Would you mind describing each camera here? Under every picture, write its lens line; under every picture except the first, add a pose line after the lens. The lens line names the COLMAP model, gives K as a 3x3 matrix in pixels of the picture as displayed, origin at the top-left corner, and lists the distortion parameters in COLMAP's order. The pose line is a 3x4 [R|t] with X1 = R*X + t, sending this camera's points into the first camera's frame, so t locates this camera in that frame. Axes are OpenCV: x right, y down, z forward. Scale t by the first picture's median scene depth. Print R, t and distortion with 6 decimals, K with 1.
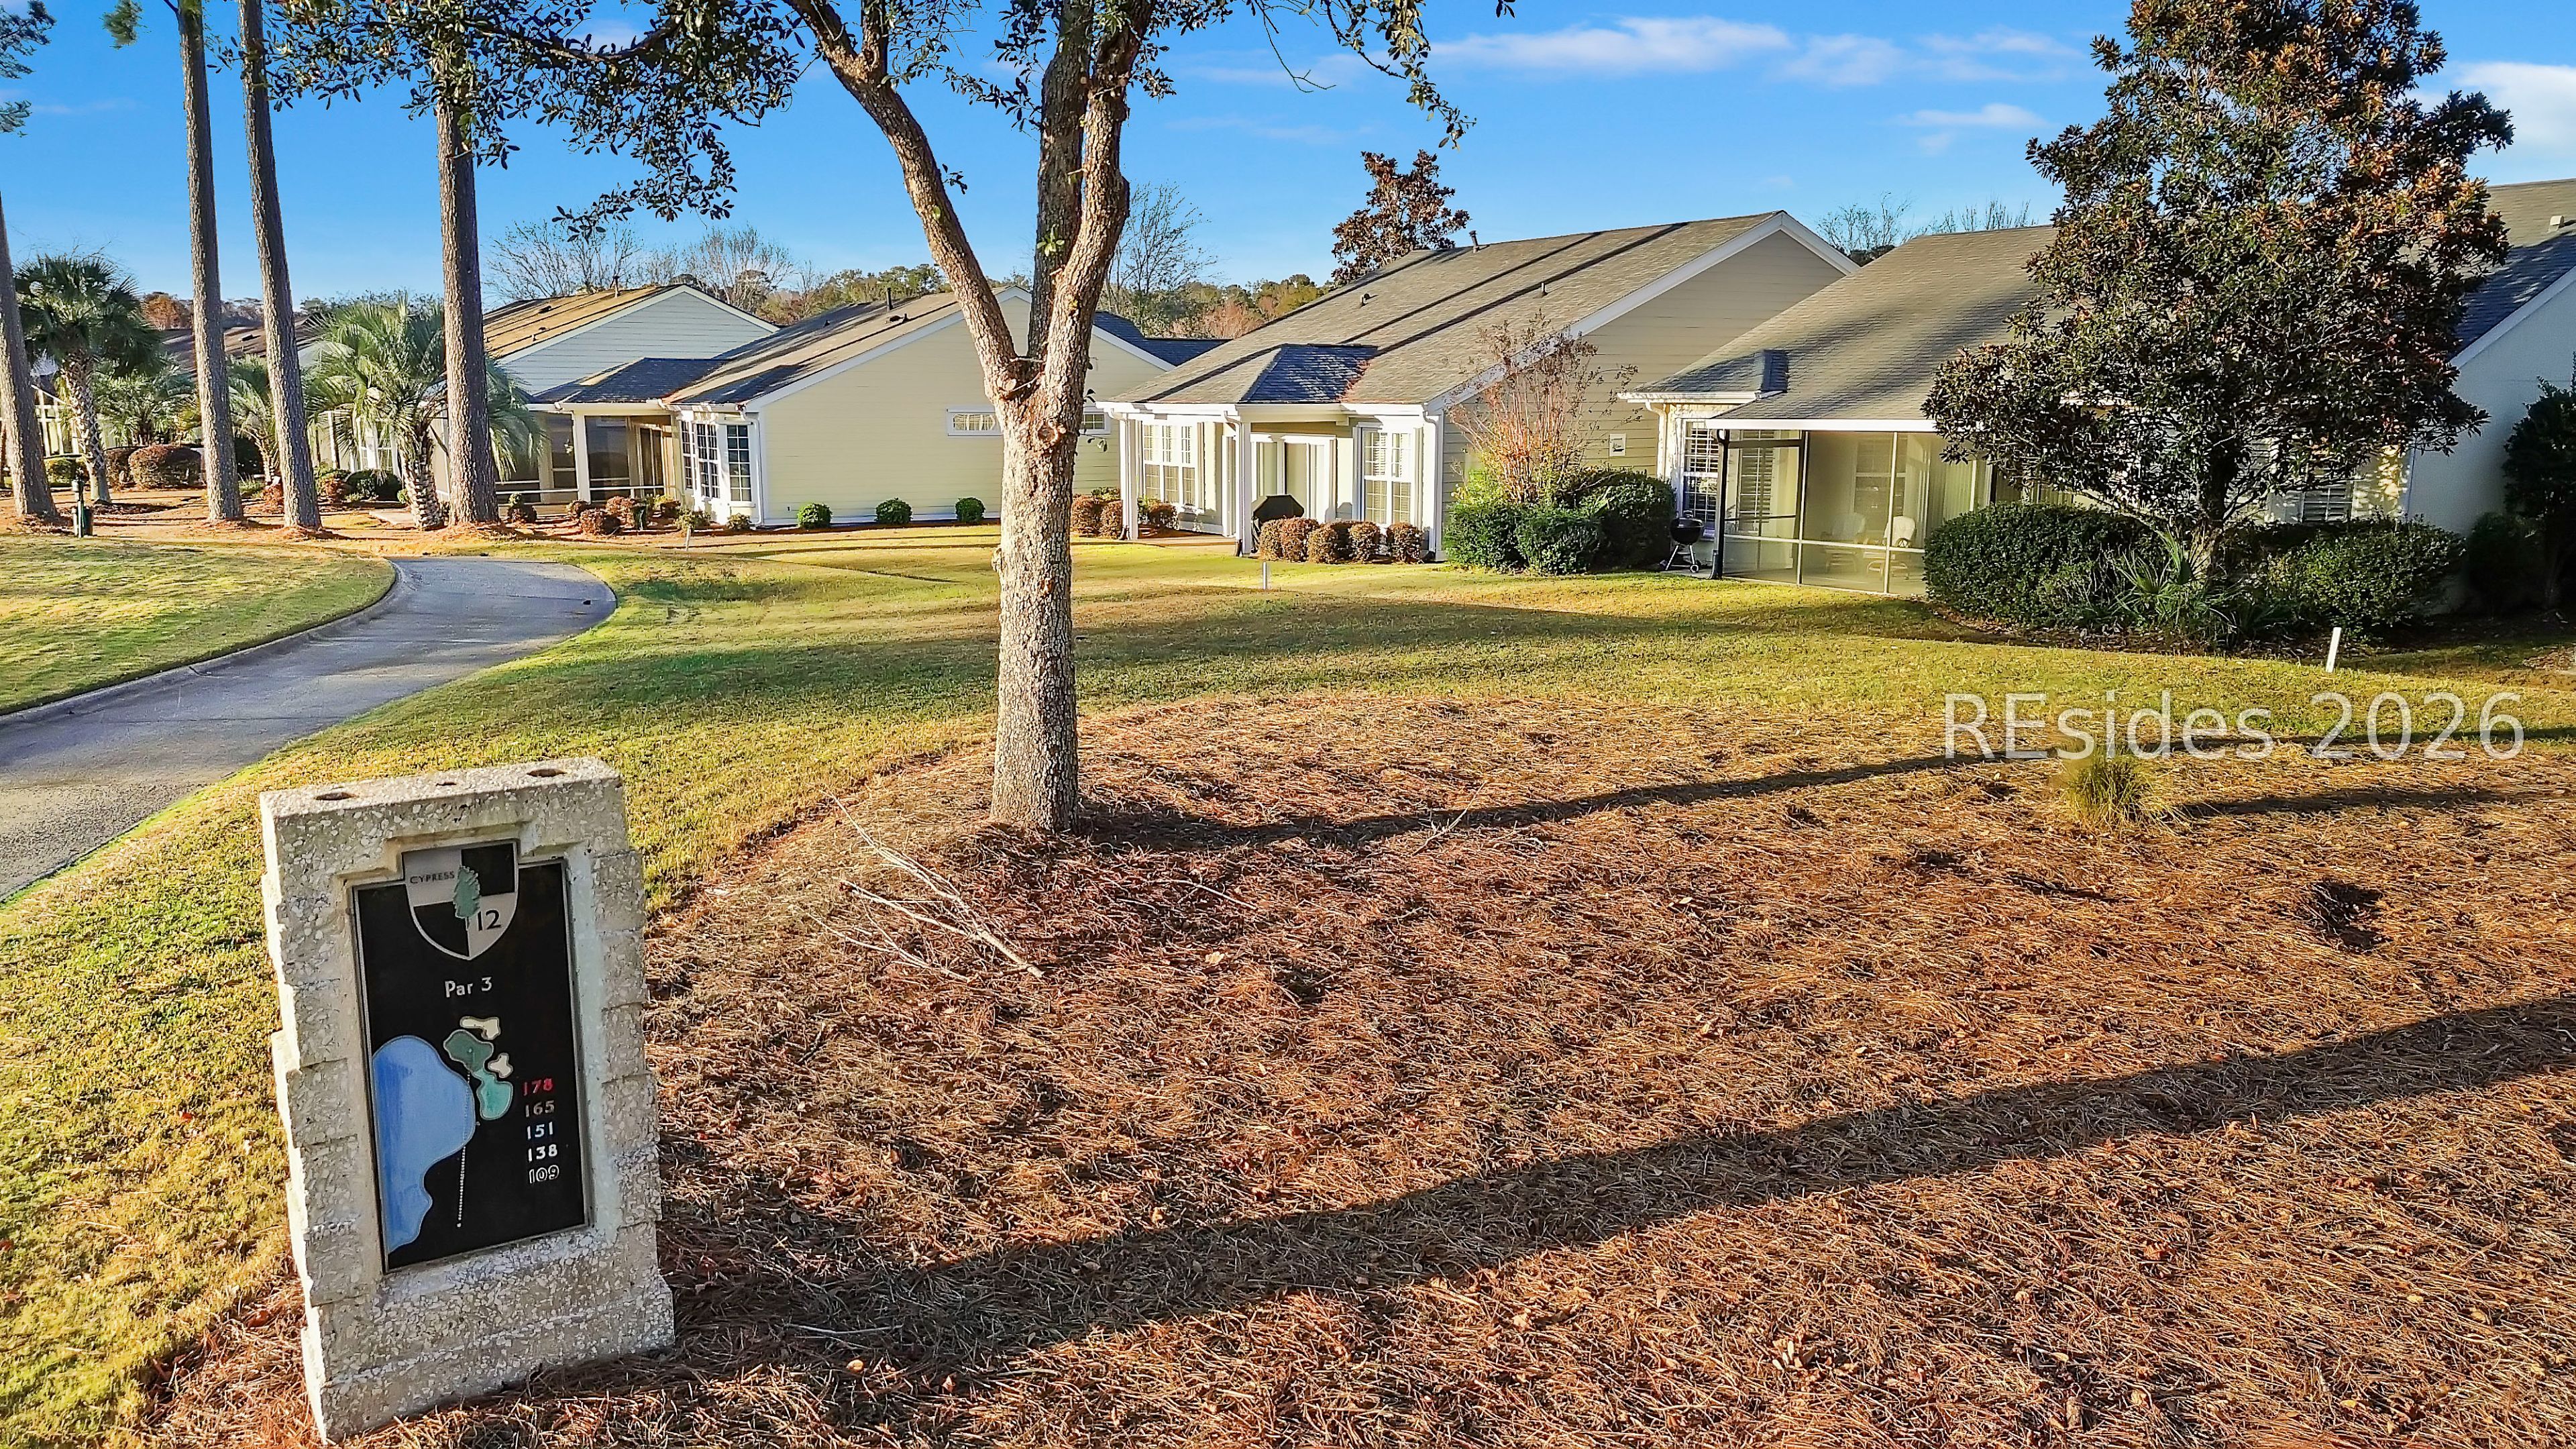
lens RADIAL K [[1809.5, 0, 1288.0], [0, 1809.5, 724.5], [0, 0, 1]] dist [0.096023, -0.103077]
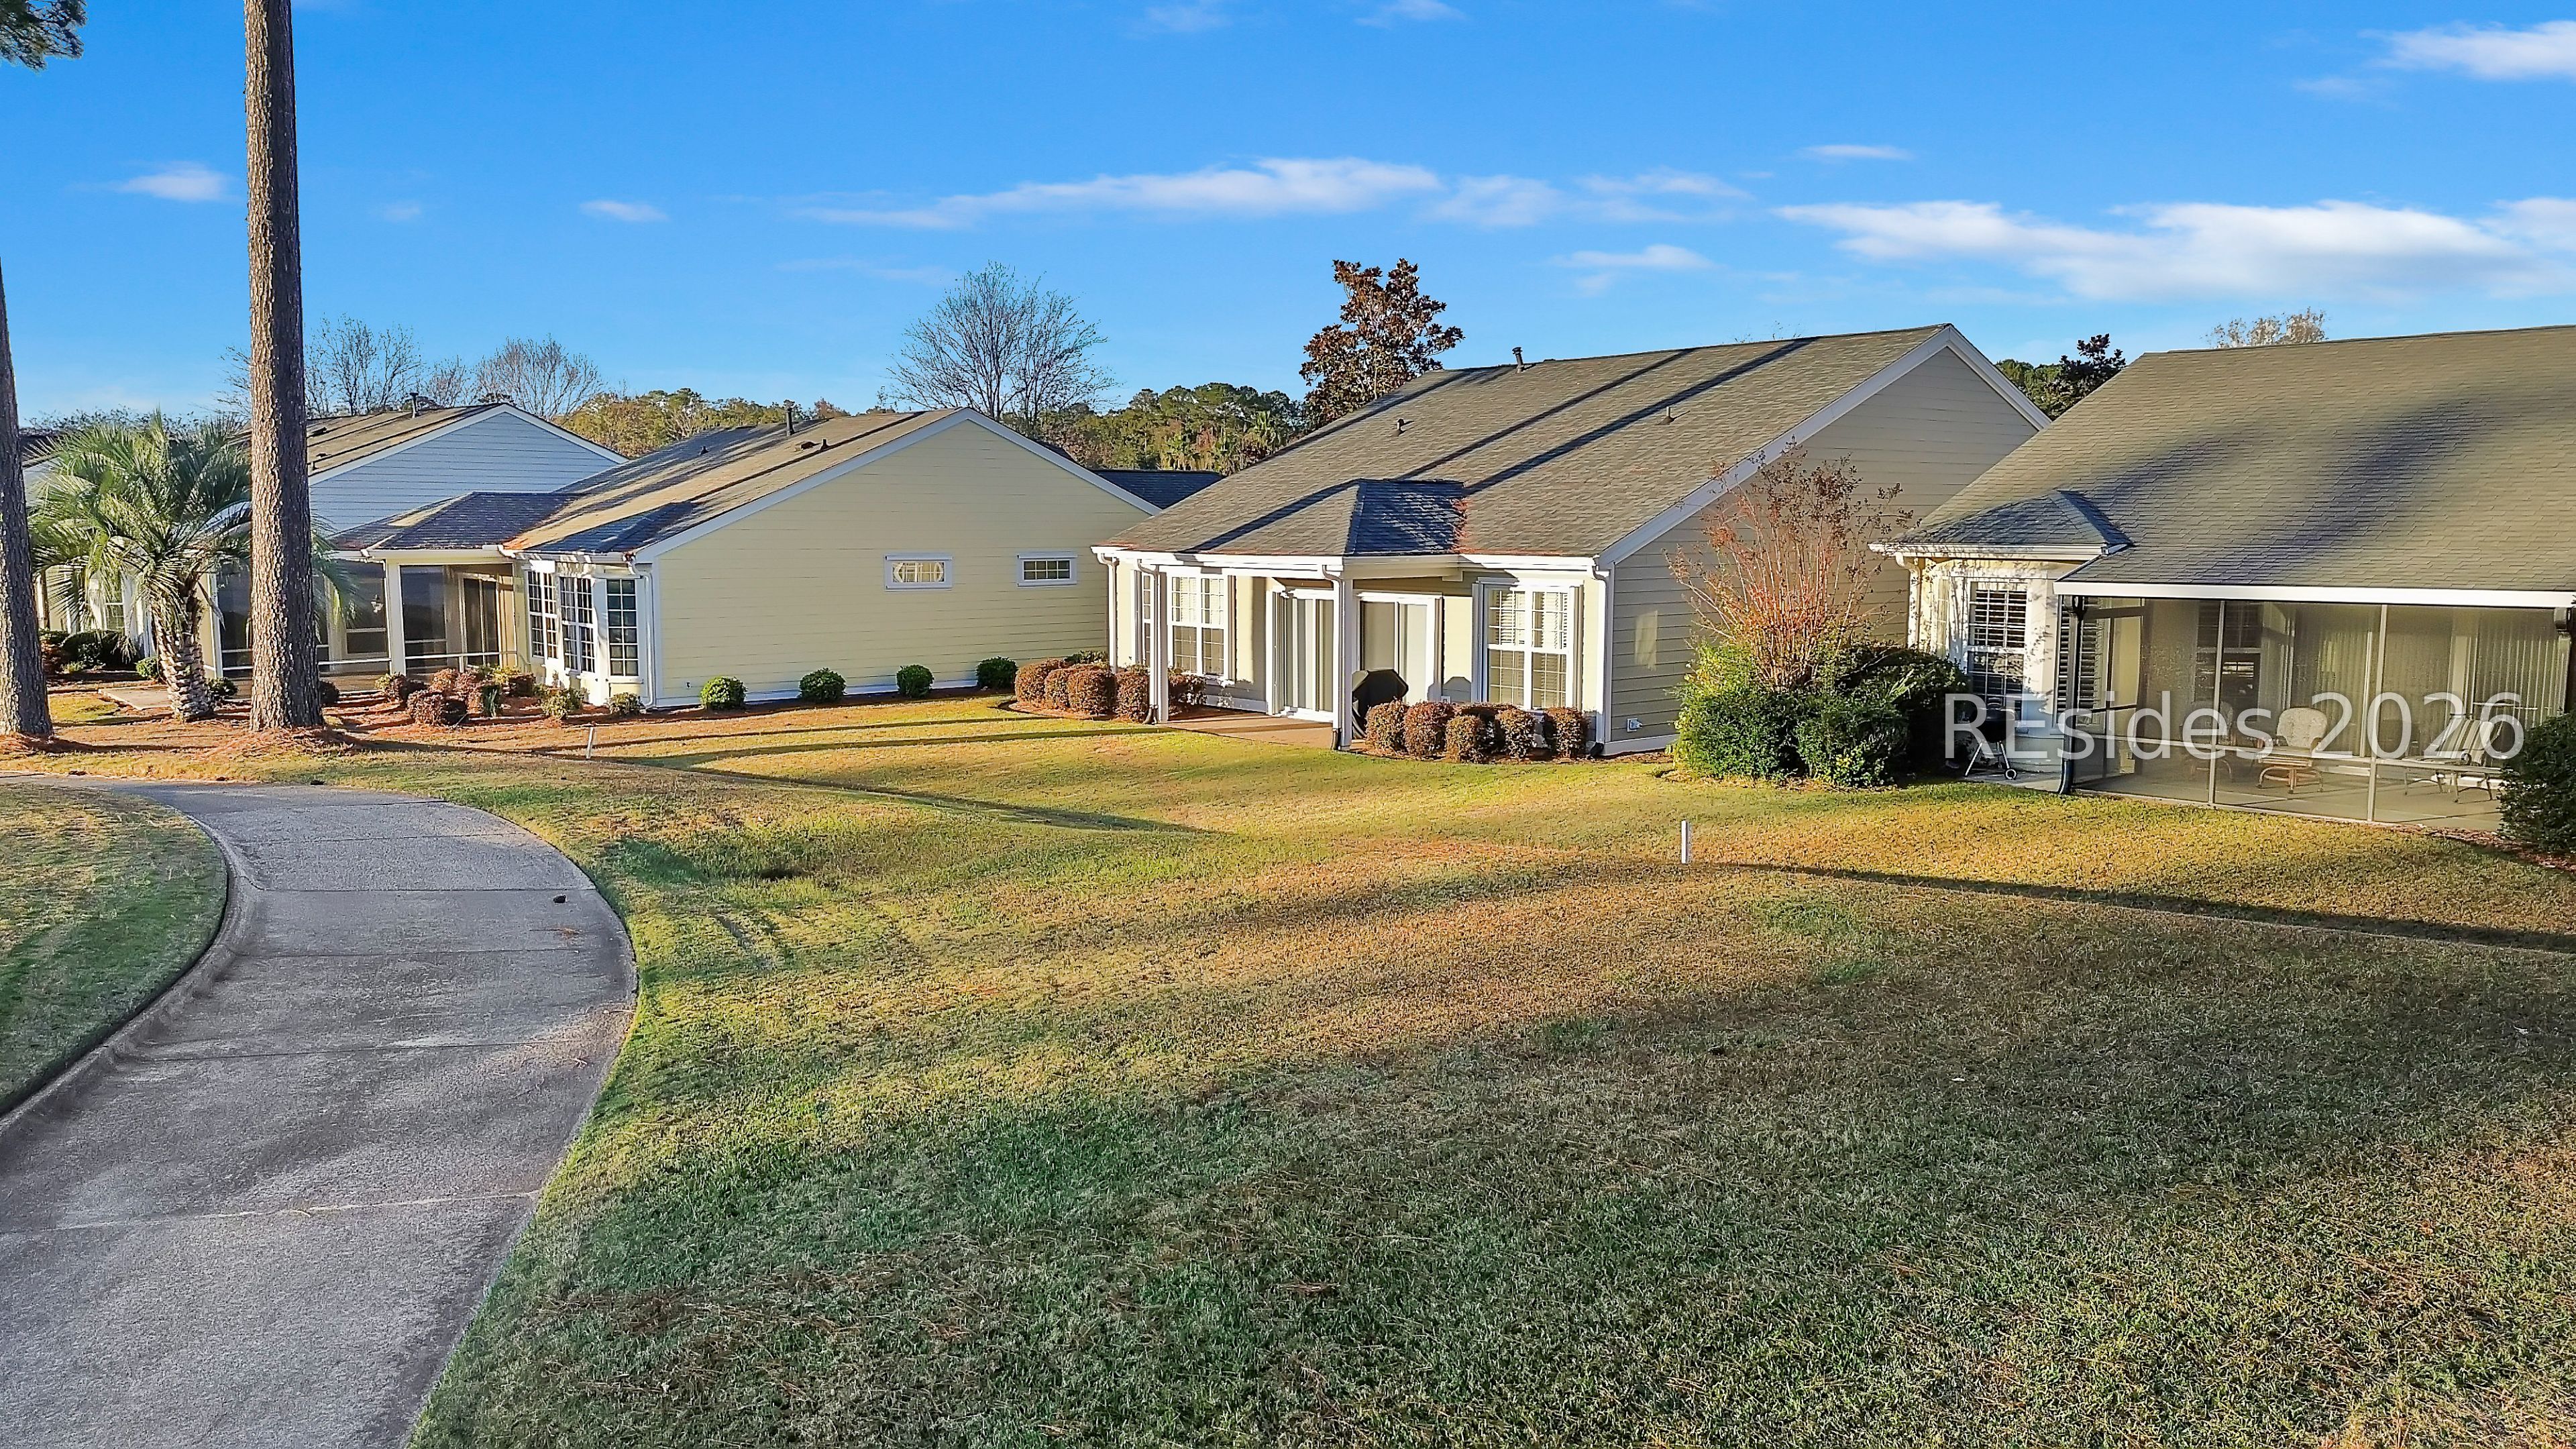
lens RADIAL K [[1809.5, 0, 1288.0], [0, 1809.5, 724.5], [0, 0, 1]] dist [0.096023, -0.103077]
pose [[0.991410, -0.015015, 0.129922, -0.122195], [0.023747, 0.997542, -0.065924, -0.044029], [-0.128613, 0.068443, 0.989330, 0.196373]]
